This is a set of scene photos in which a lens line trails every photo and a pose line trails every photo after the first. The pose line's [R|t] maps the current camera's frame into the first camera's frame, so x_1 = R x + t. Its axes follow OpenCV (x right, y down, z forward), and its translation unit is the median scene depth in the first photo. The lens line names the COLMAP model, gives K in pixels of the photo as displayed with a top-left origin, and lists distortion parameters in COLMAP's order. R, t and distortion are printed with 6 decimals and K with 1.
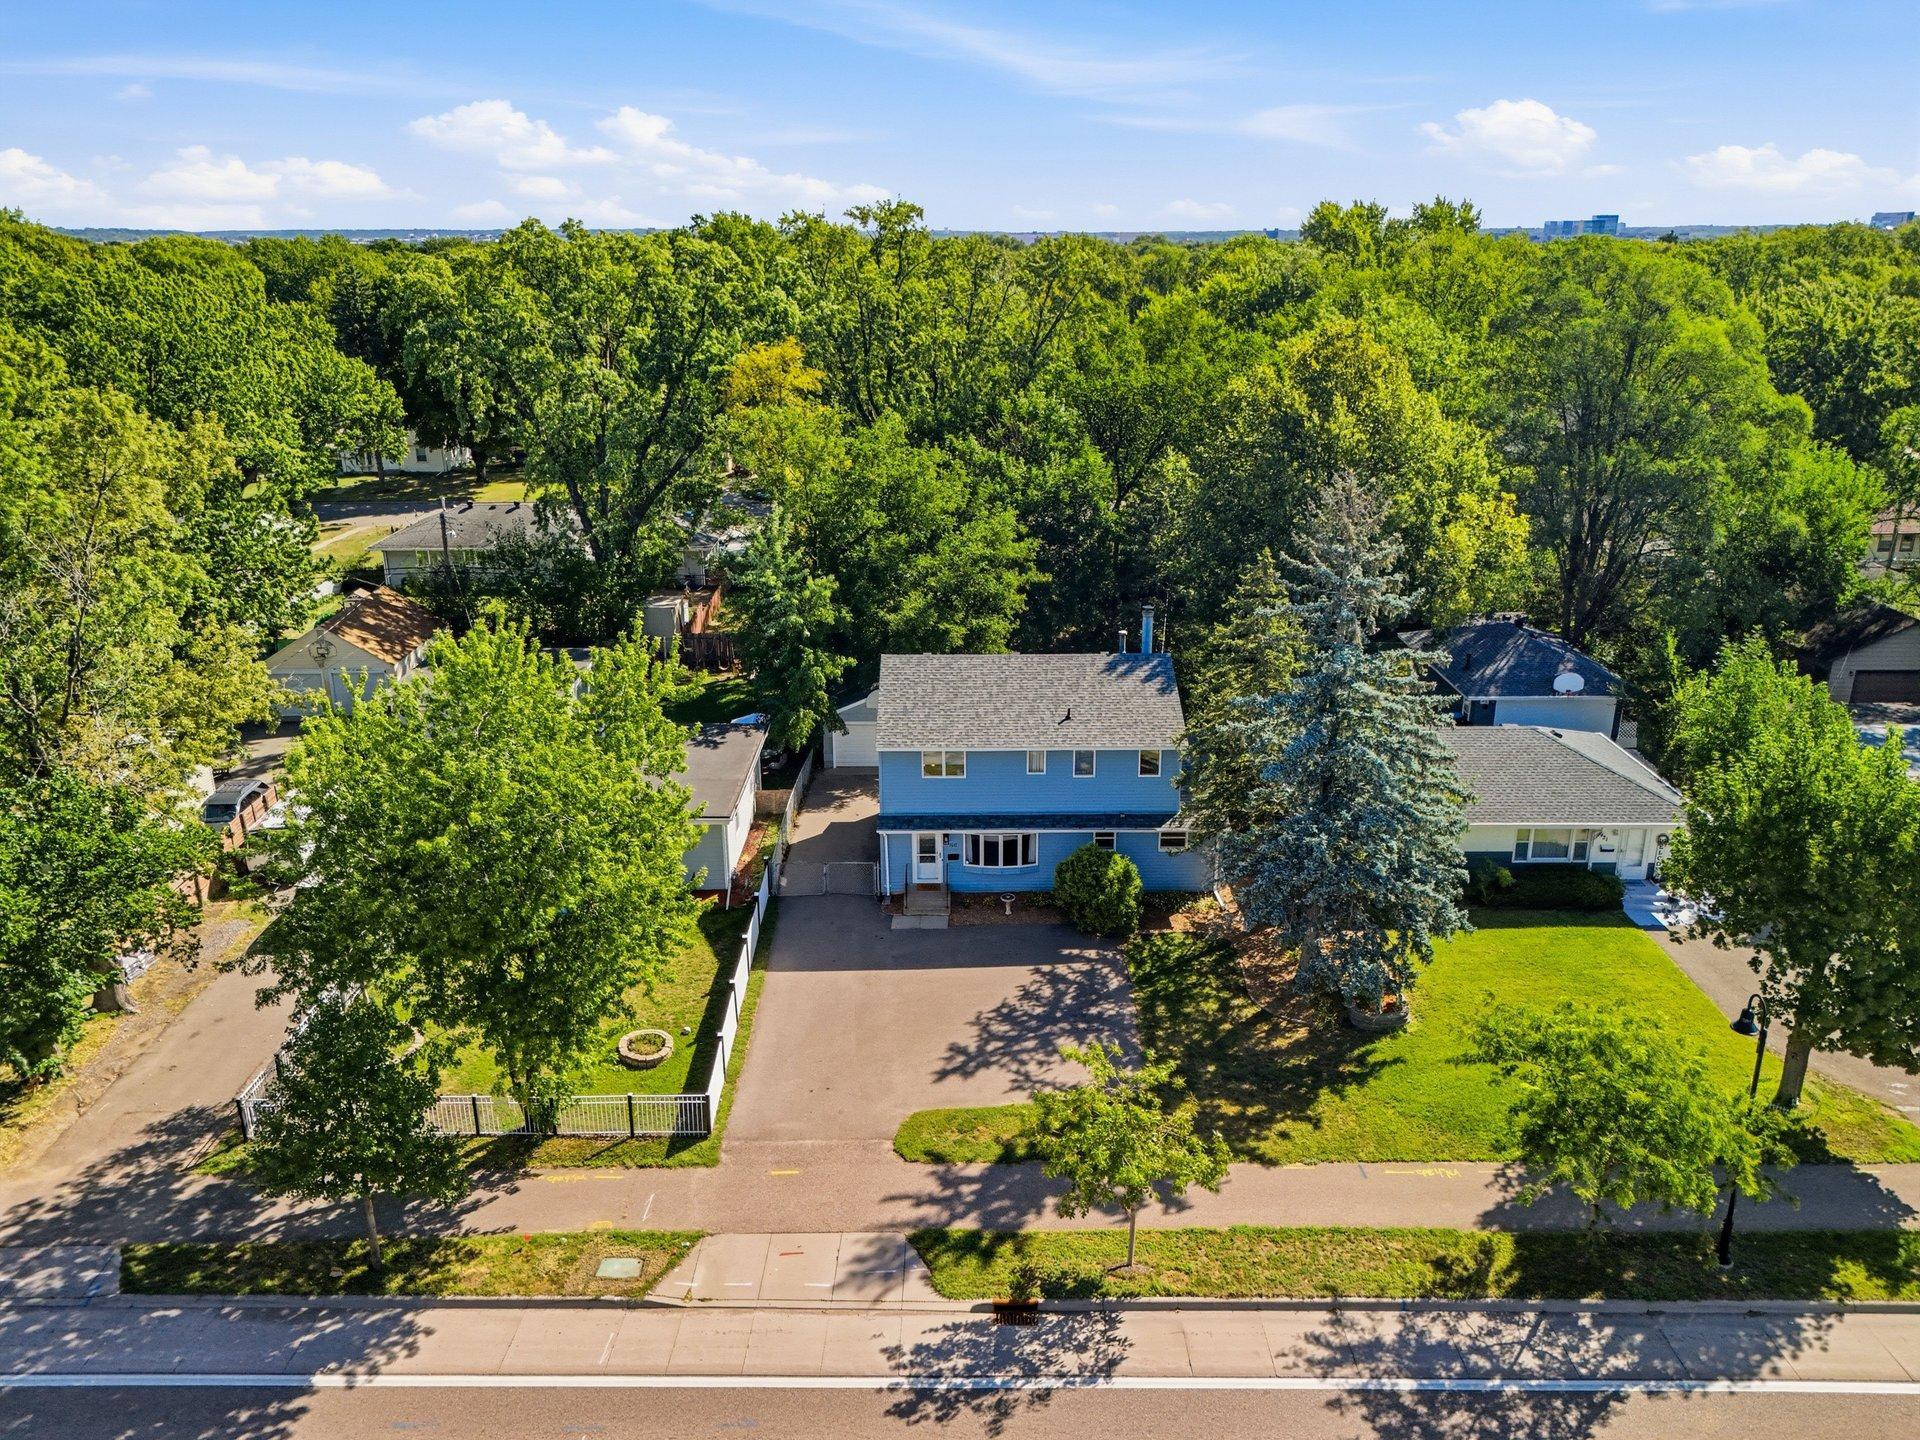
lens RADIAL K [[1433.9, 0, 960.0], [0, 1433.9, 720.0], [0, 0, 1]] dist [0.031491, -0.004923]
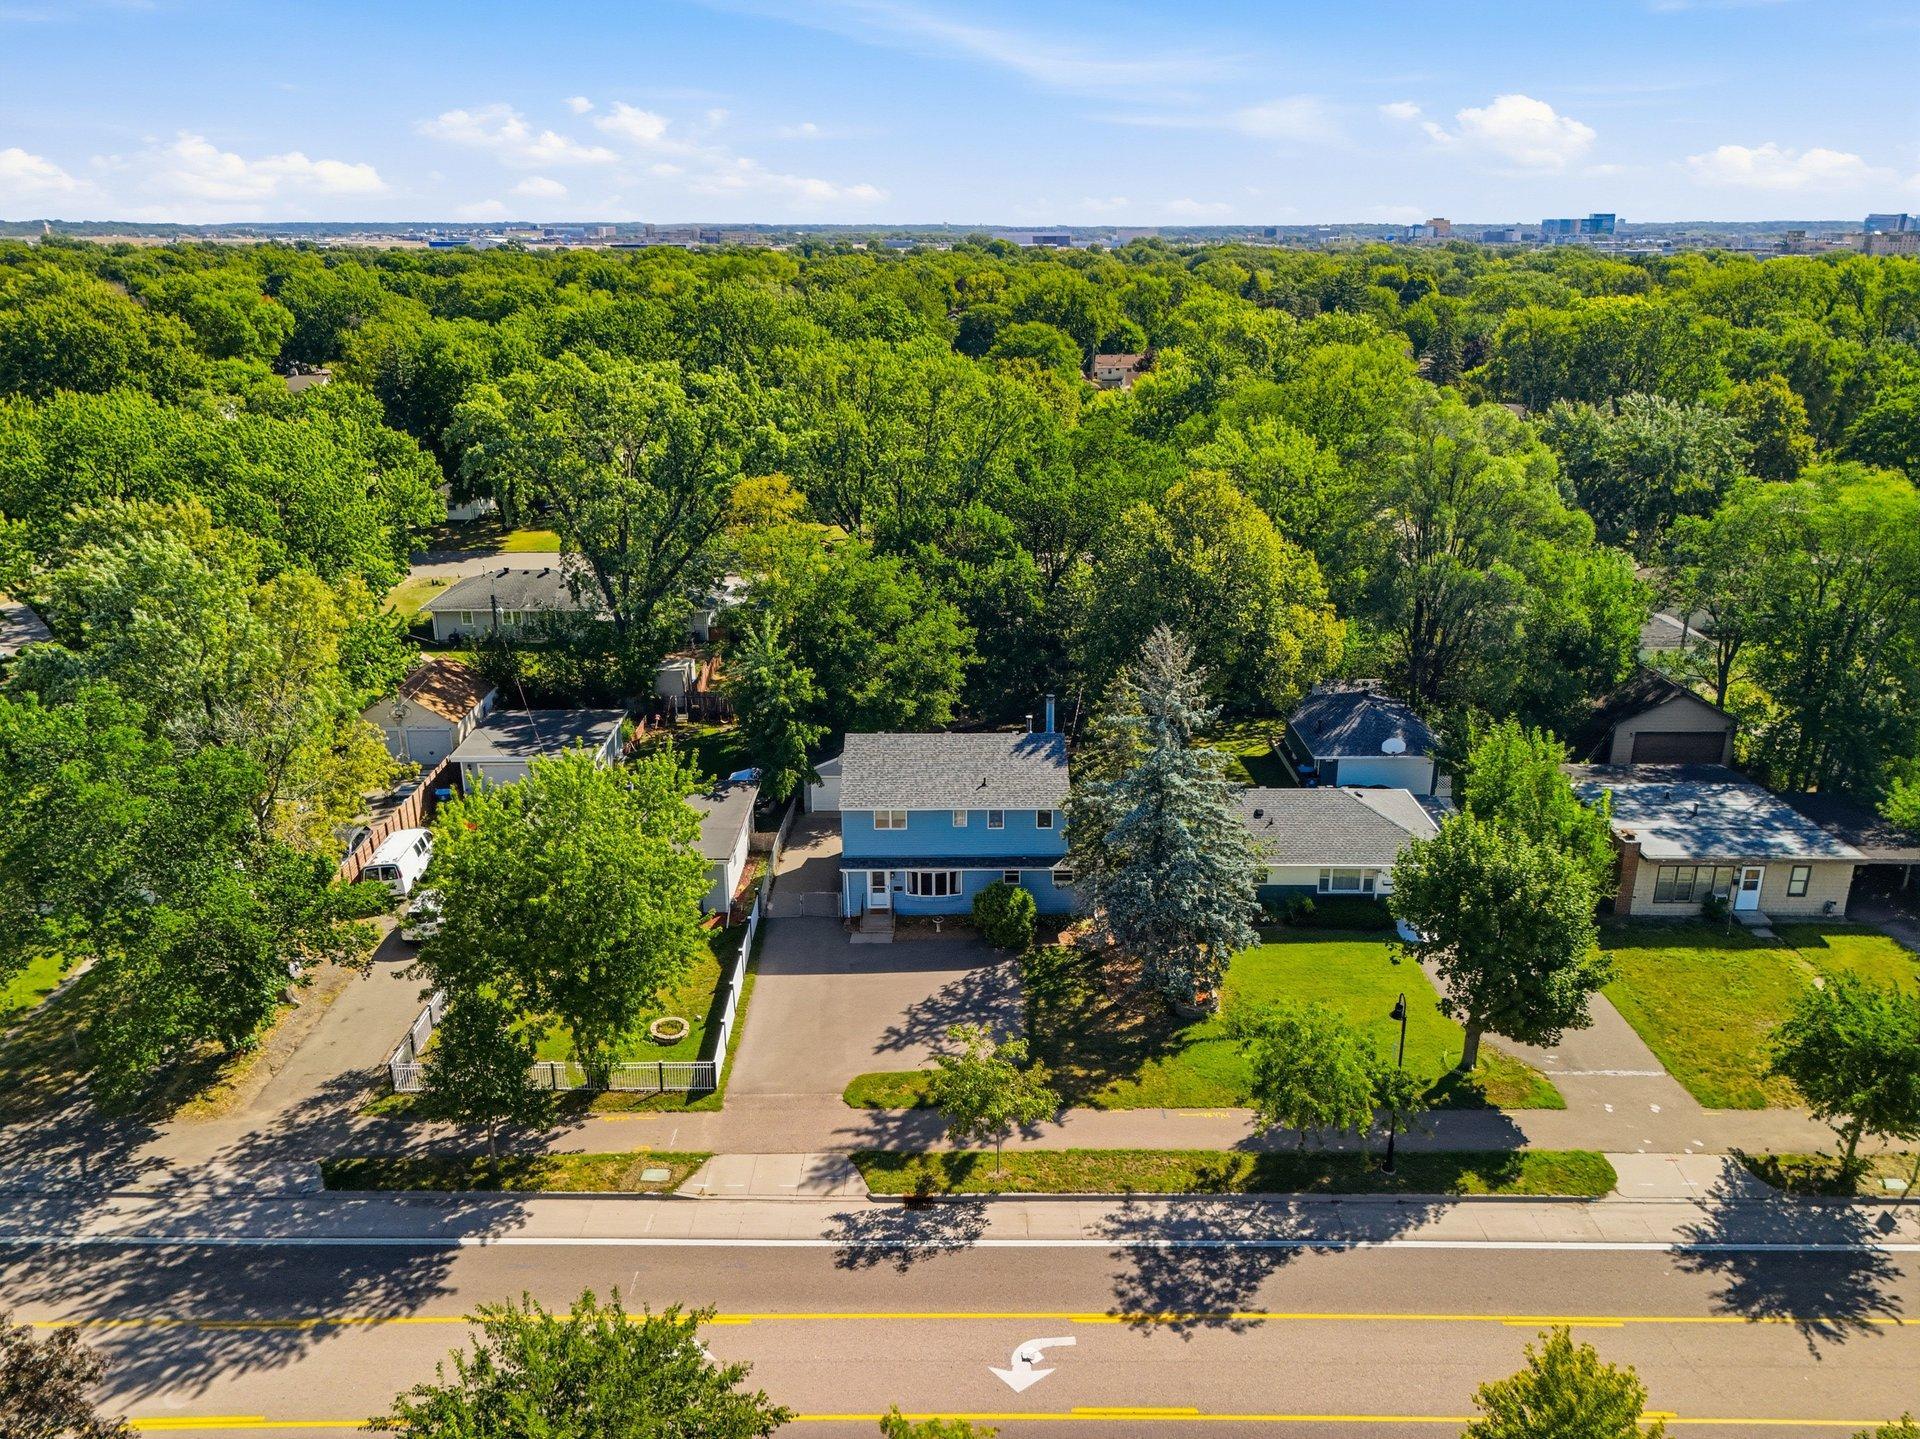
lens RADIAL K [[1439.5, 0, 960.0], [0, 1439.5, 719.5], [0, 0, 1]] dist [0.041508, -0.013575]
pose [[0.999998, 0.001766, -0.001157, 0.071871], [-0.001761, 0.999989, 0.004314, -0.089149], [0.001165, -0.004312, 0.999990, -0.446122]]
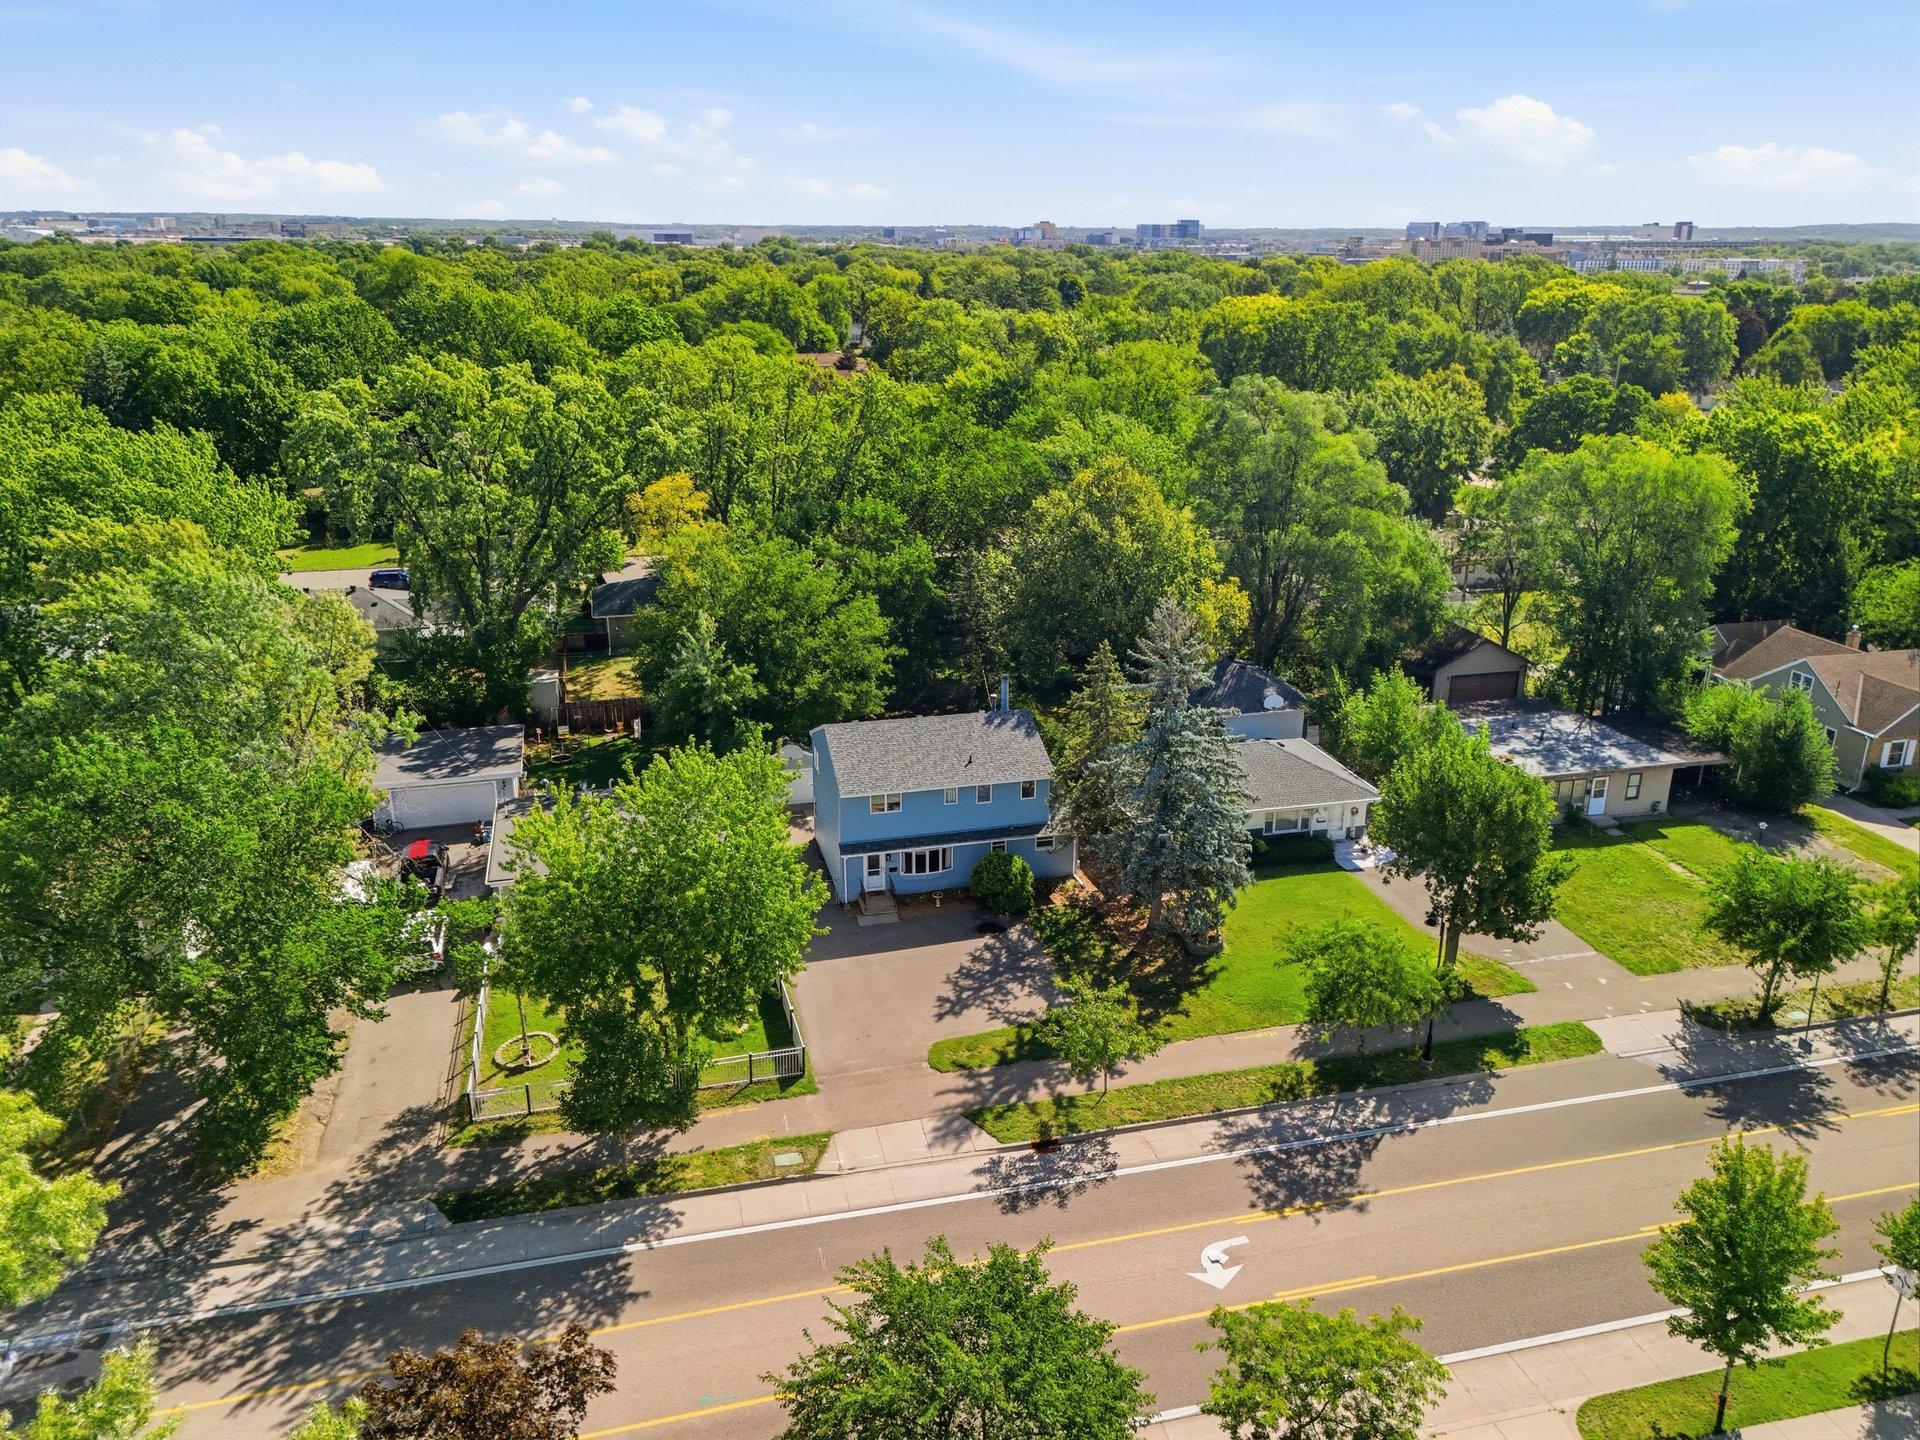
lens RADIAL K [[1439.5, 0, 960.0], [0, 1439.5, 720.0], [0, 0, 1]] dist [0.041508, -0.013575]
pose [[0.967789, -0.073518, 0.240789, -0.350919], [0.072284, 0.997286, 0.013964, -0.082318], [-0.241162, 0.003891, 0.970477, -0.474737]]
